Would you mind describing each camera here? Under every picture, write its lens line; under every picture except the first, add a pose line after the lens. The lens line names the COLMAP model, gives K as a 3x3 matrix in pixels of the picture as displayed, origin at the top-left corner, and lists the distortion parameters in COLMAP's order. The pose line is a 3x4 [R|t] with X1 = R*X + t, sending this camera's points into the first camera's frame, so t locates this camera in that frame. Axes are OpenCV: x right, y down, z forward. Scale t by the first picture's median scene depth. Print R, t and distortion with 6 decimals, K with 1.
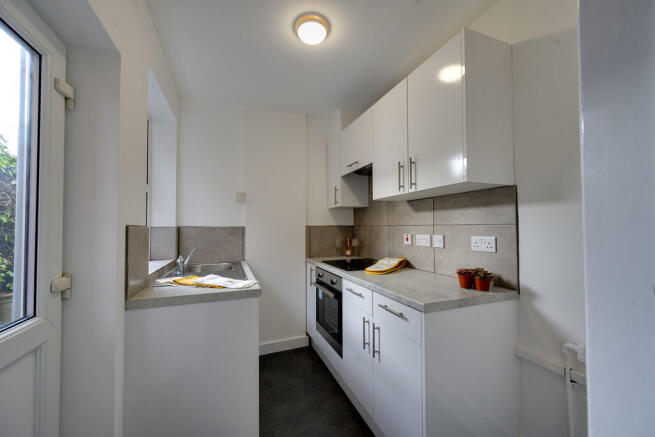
lens RADIAL K [[256.3, 0, 326.3], [0, 256.3, 221.5], [0, 0, 1]] dist [-0.000080, 0.000018]
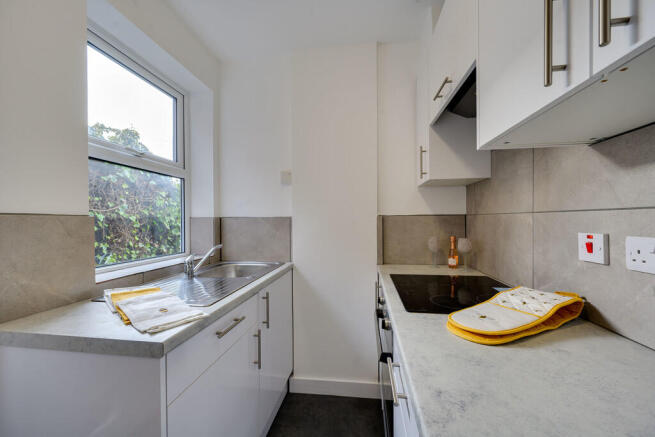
lens RADIAL K [[256.3, 0, 326.3], [0, 256.3, 221.5], [0, 0, 1]] dist [-0.000080, 0.000018]
pose [[0.872046, 0.002919, -0.489415, 0.138796], [0.012256, 0.999538, 0.027799, 0.014613], [0.489270, -0.030240, 0.871608, 0.414063]]
